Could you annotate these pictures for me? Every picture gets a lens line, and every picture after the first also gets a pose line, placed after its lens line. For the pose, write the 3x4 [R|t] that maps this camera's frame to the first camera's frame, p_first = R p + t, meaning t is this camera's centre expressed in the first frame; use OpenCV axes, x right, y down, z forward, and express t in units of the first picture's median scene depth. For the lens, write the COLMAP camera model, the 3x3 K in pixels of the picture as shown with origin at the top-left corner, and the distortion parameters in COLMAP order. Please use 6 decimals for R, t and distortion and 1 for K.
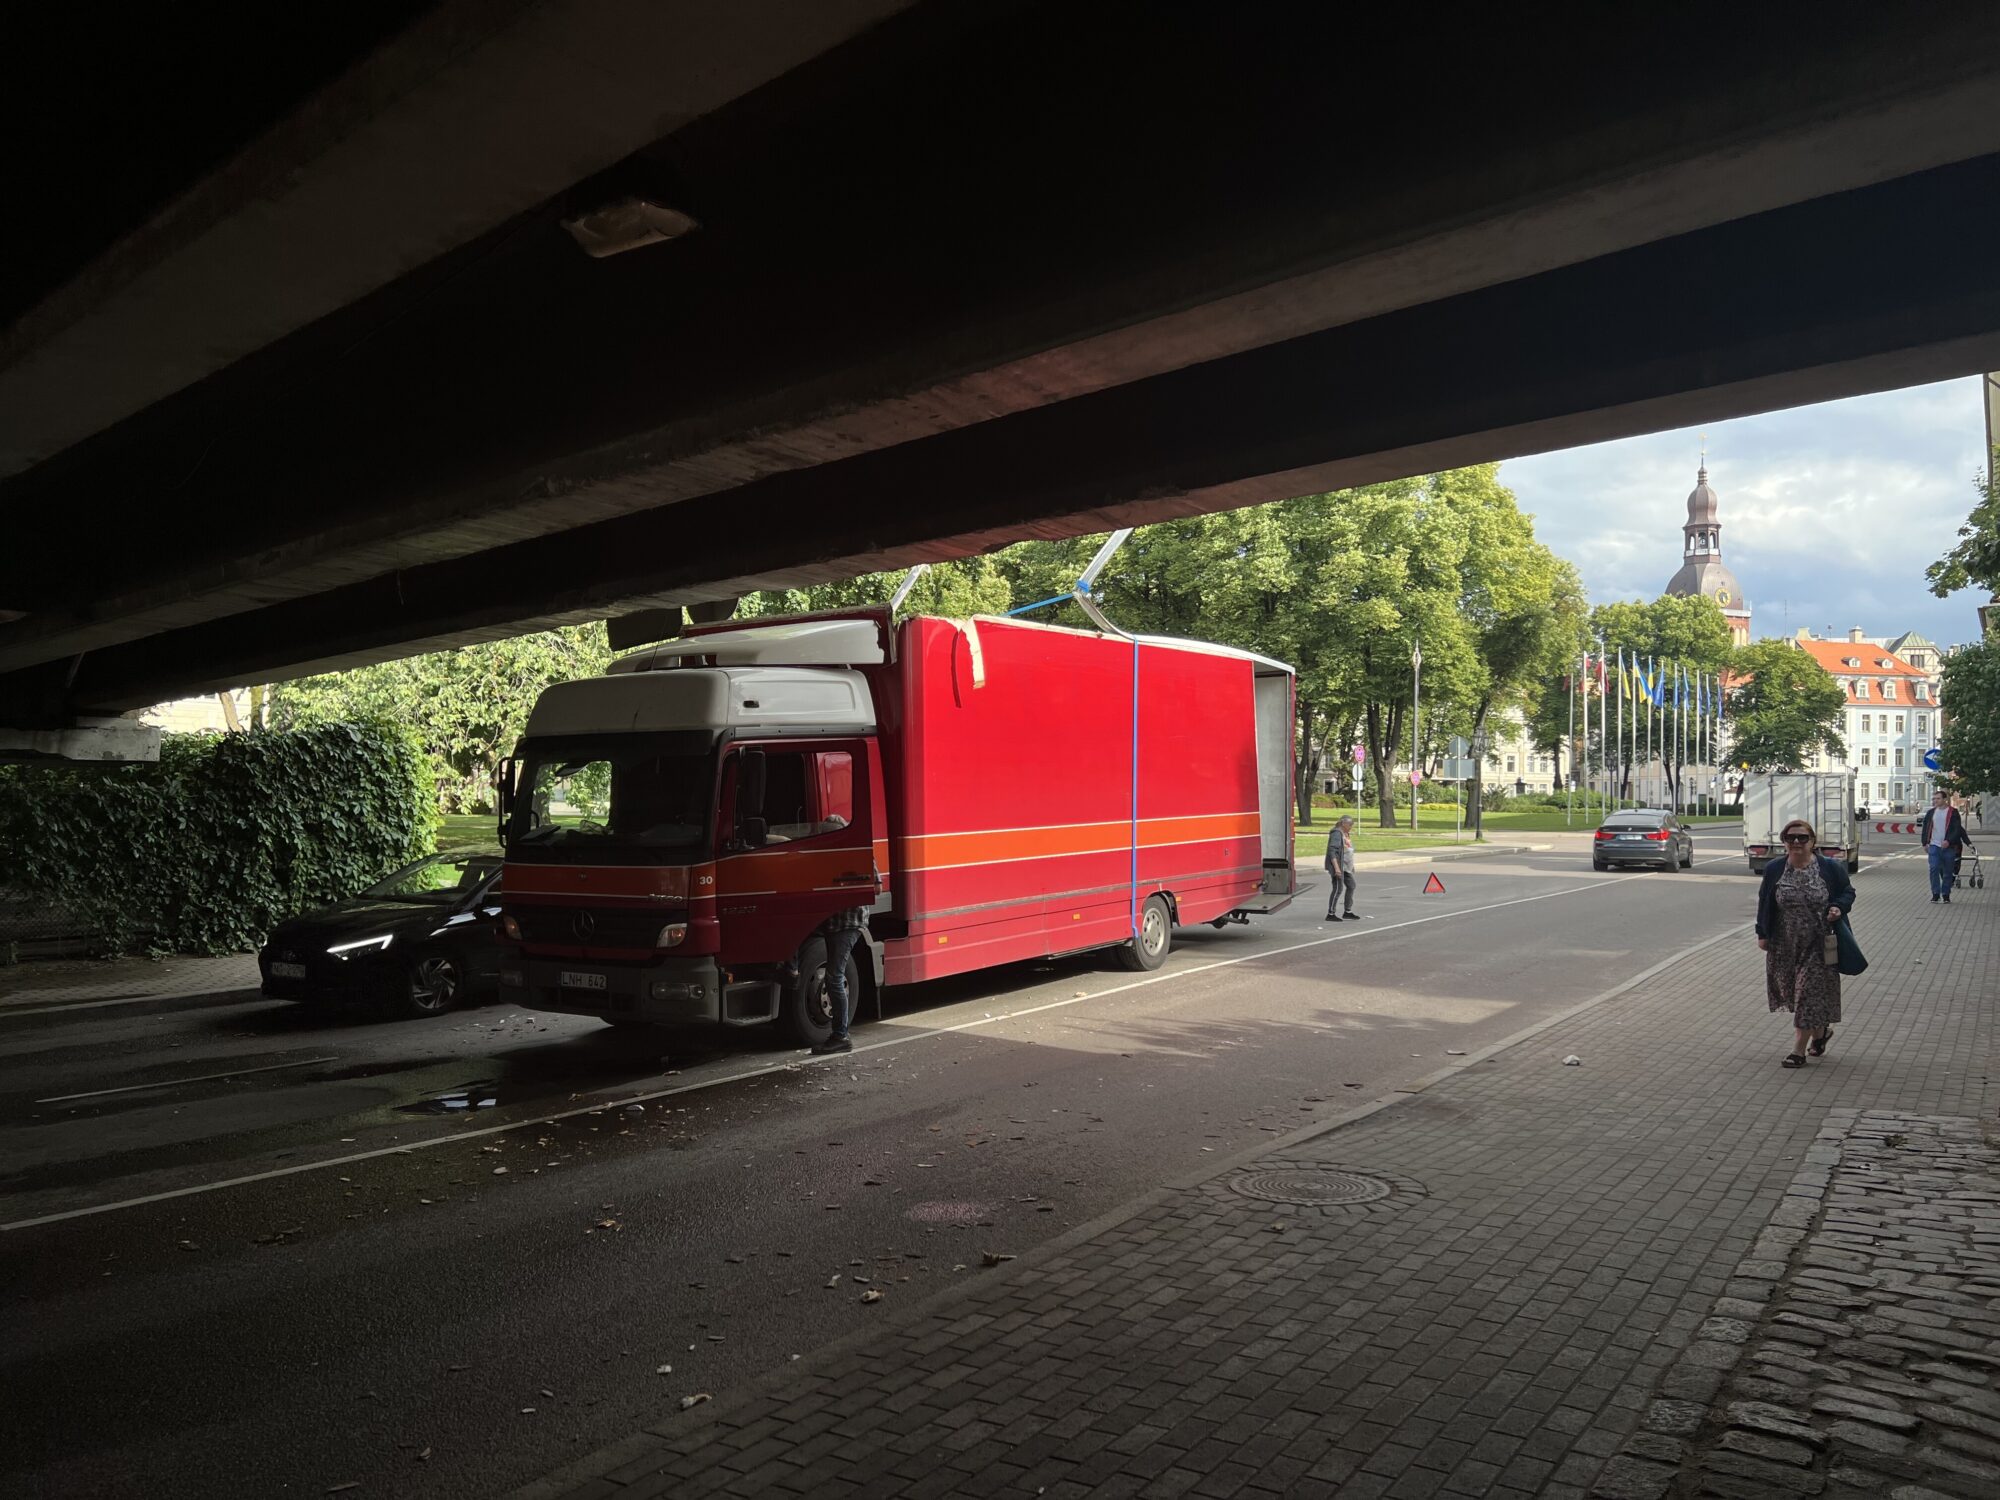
lens RADIAL K [[1508.4, 0, 1013.6], [0, 1508.4, 746.6], [0, 0, 1]] dist [0.059375, -0.067272]
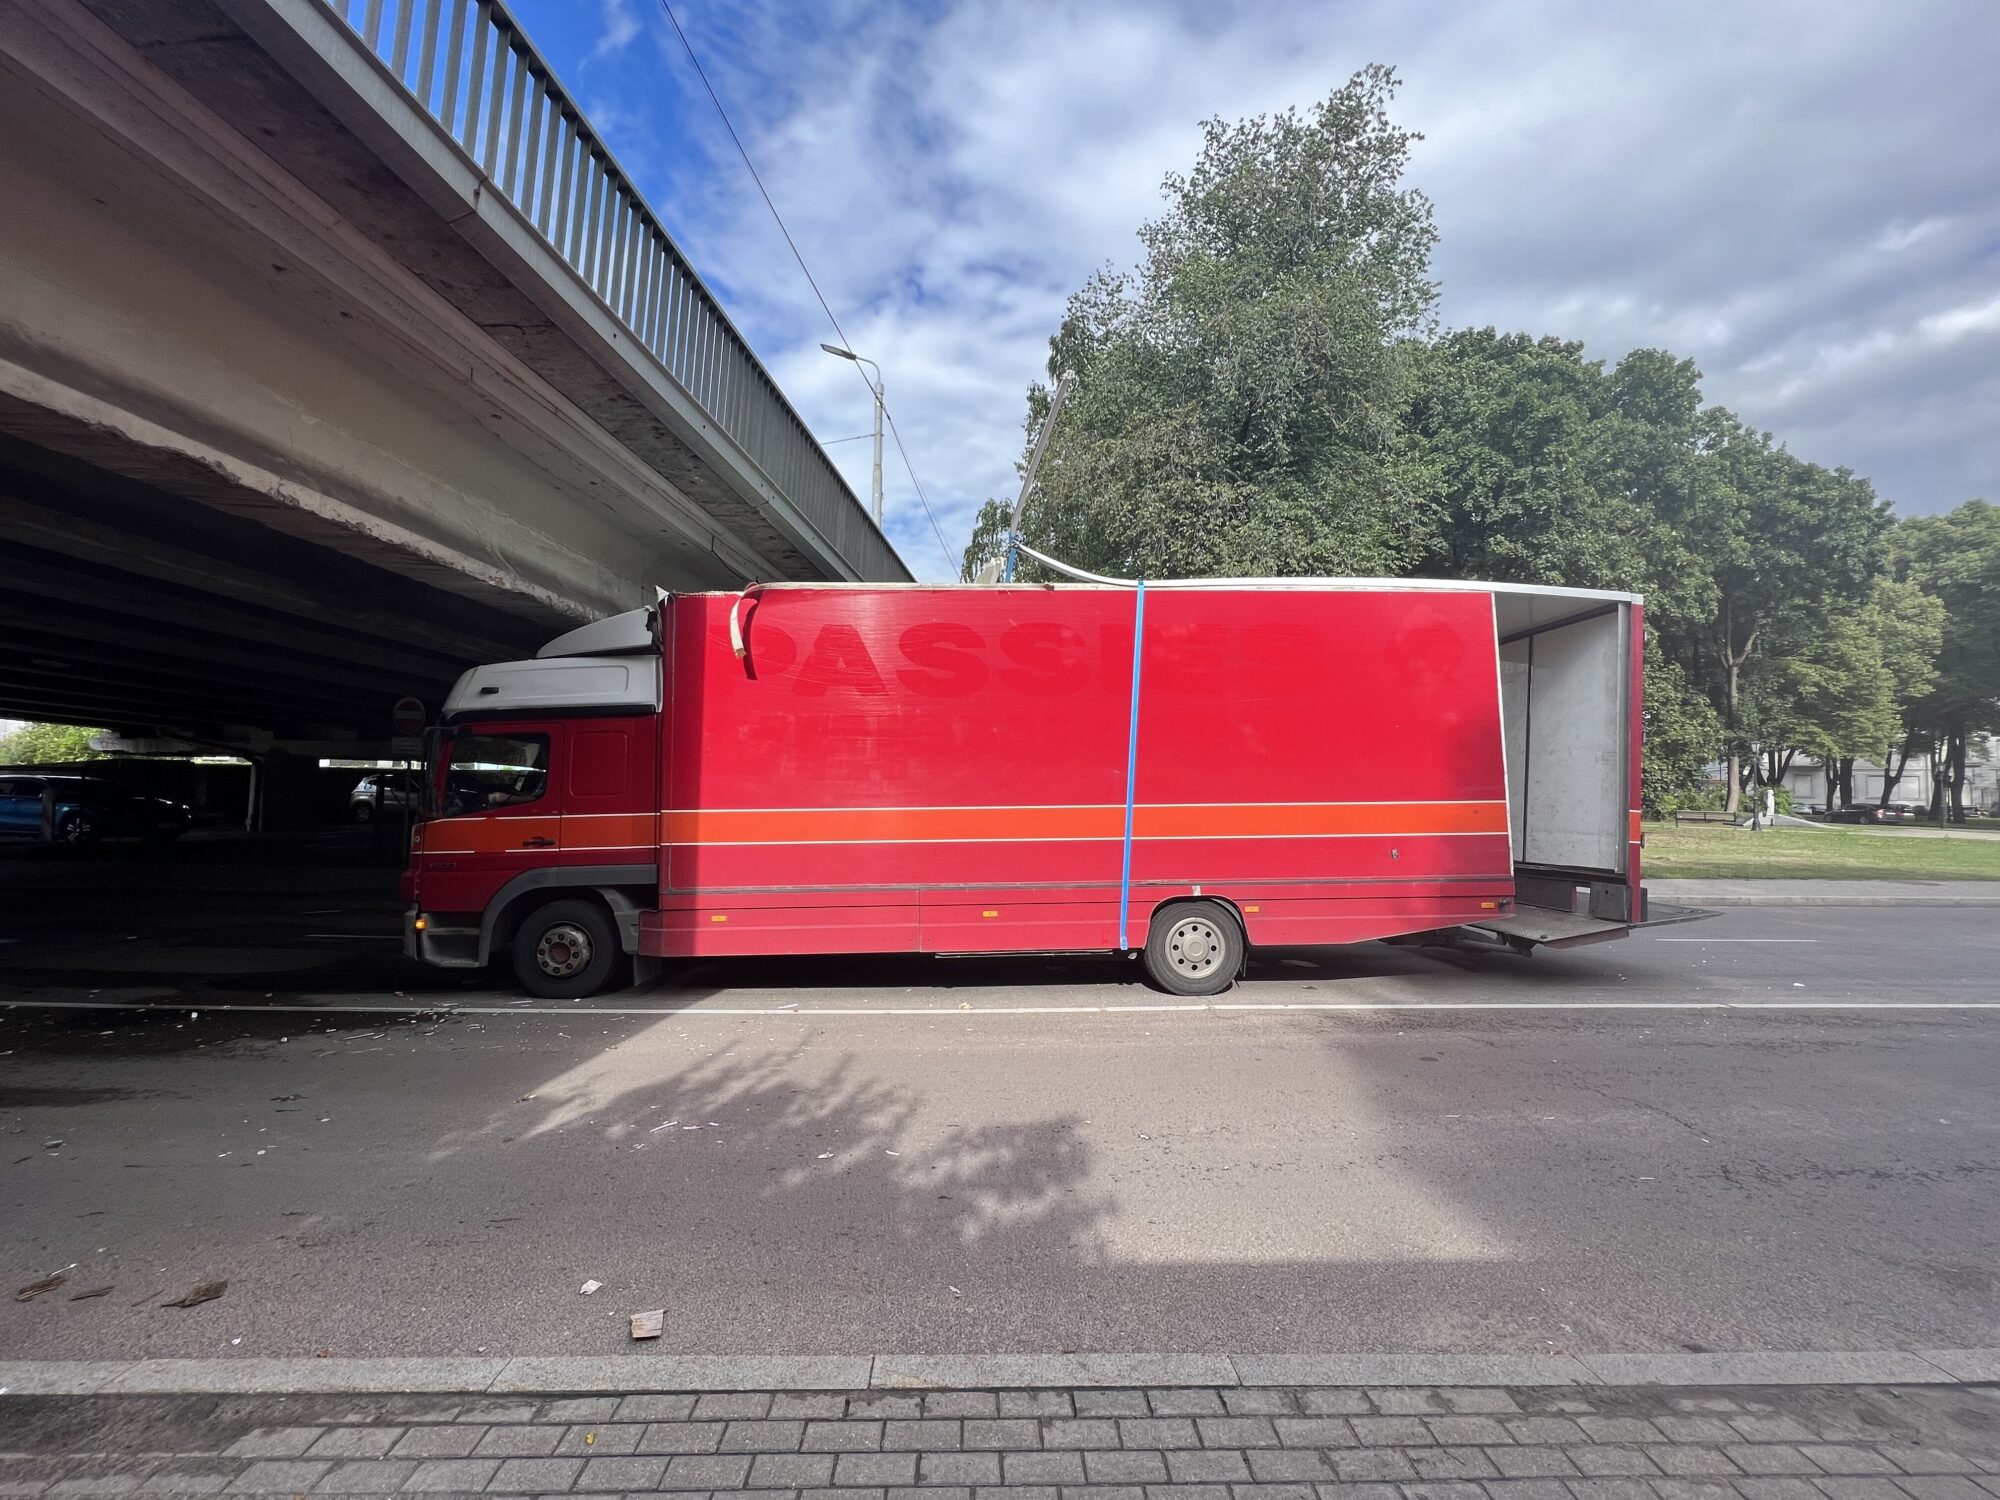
lens RADIAL K [[804.9, 0, 996.8], [0, 804.9, 724.5], [0, 0, 1]] dist [-0.007263, 0.001213]
pose [[0.572169, -0.062787, -0.817729, 0.071880], [0.016121, 0.997734, -0.065328, 0.006045], [0.819978, 0.024196, 0.571884, 0.125440]]
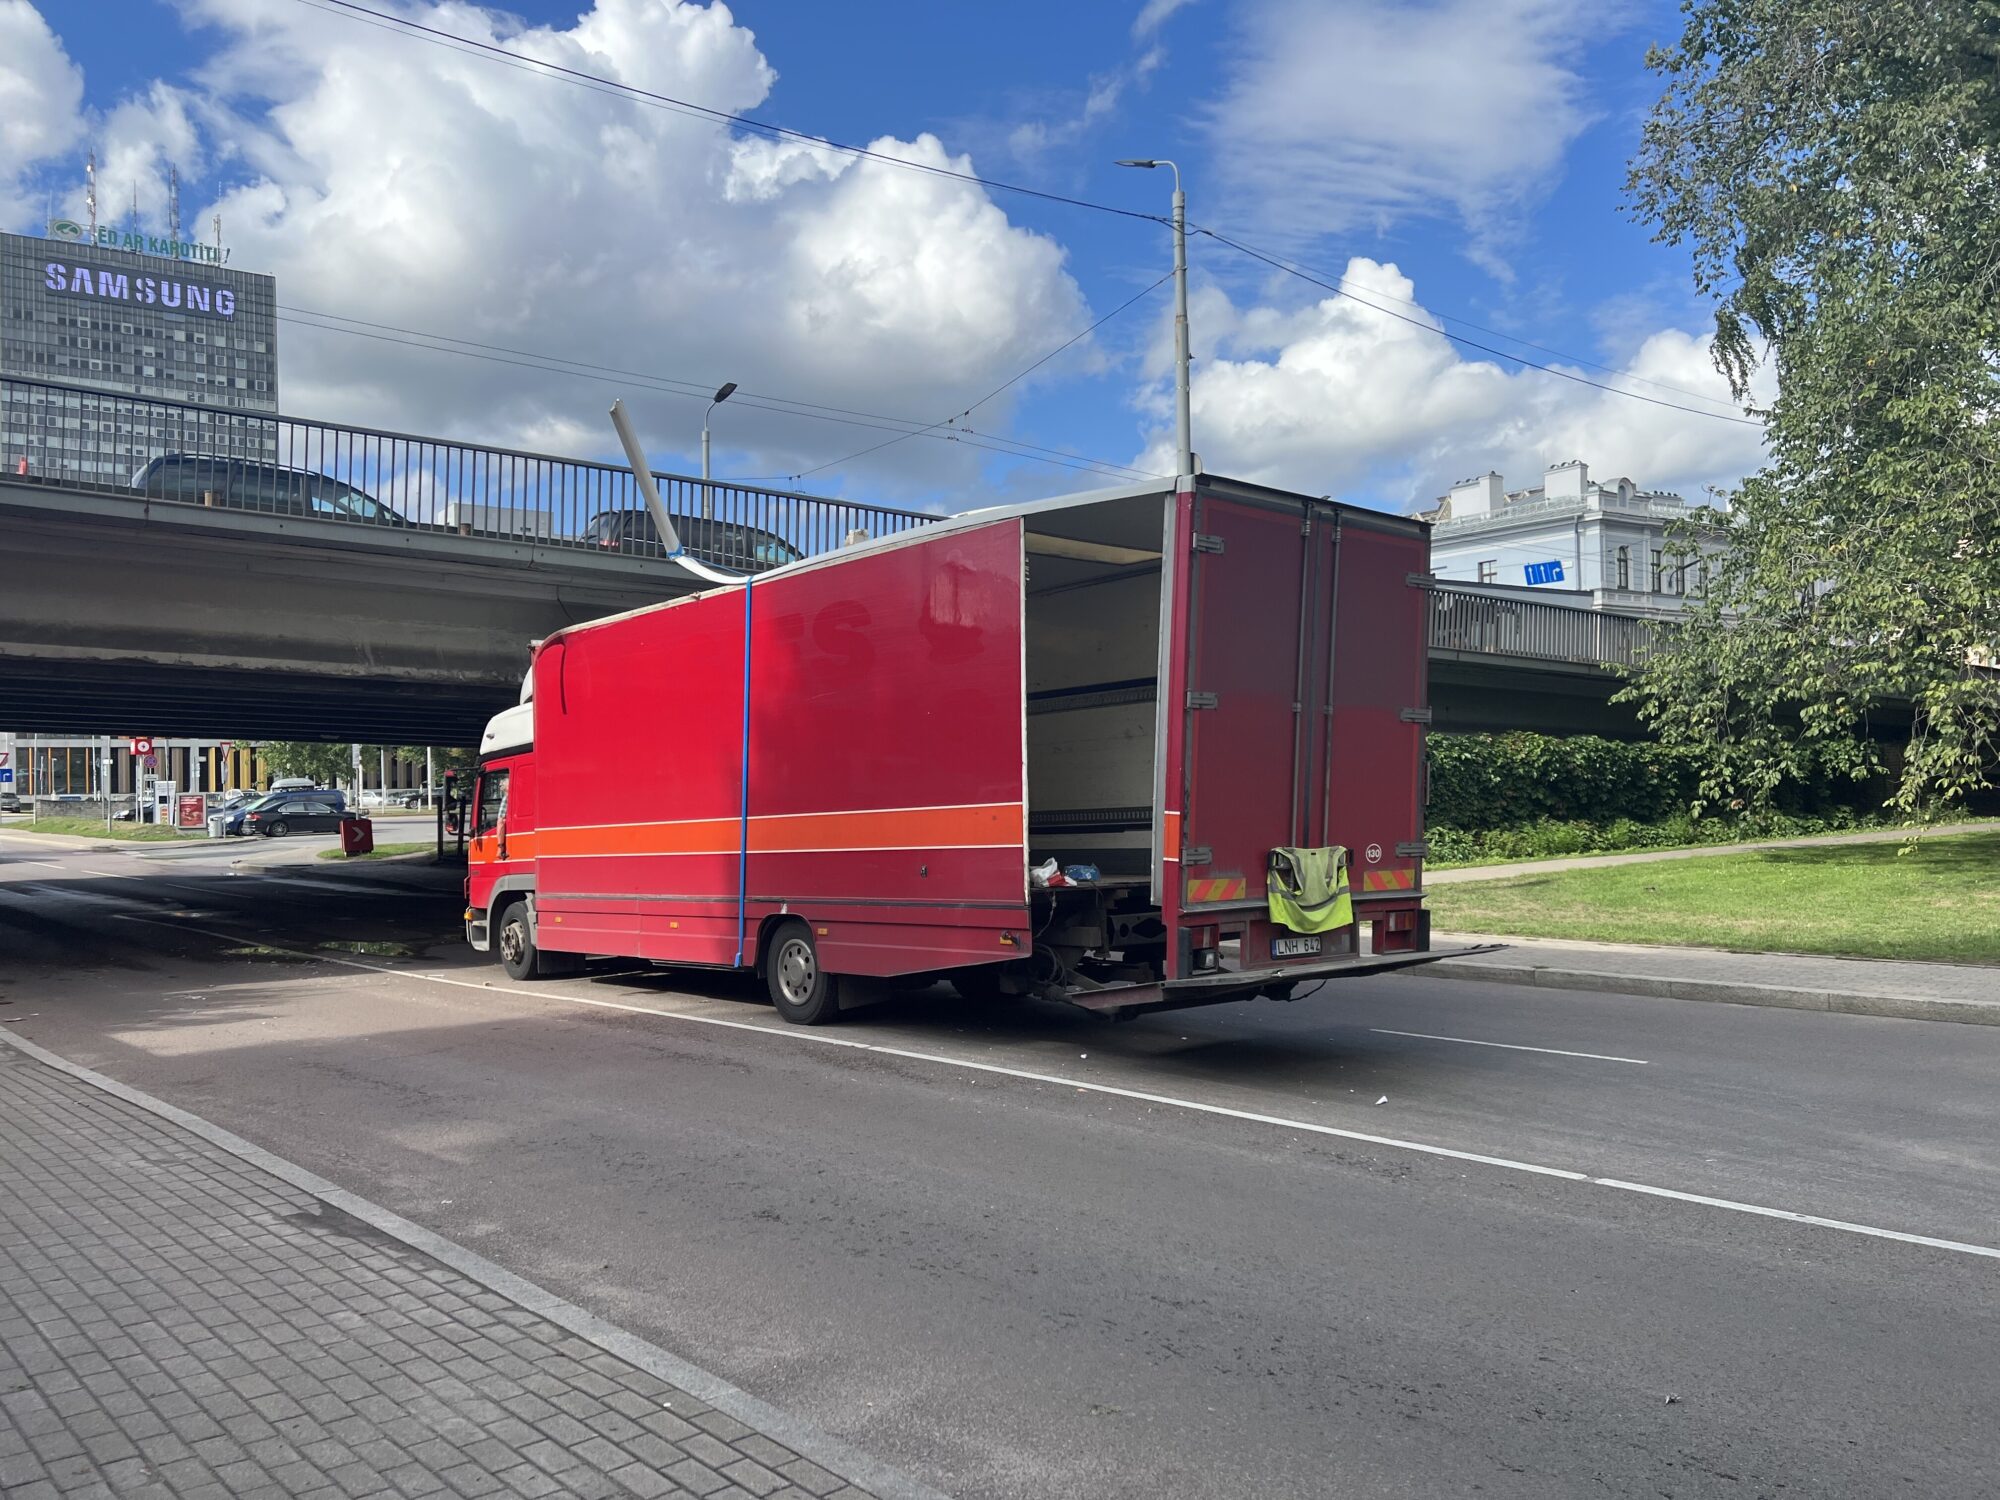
lens RADIAL K [[1508.4, 0, 982.7], [0, 1508.4, 771.4], [0, 0, 1]] dist [0.059375, -0.067272]
pose [[-0.239666, -0.007924, -0.970823, 0.147427], [0.050788, 0.998495, -0.020688, 0.008436], [0.969526, -0.054265, -0.238903, 0.236899]]
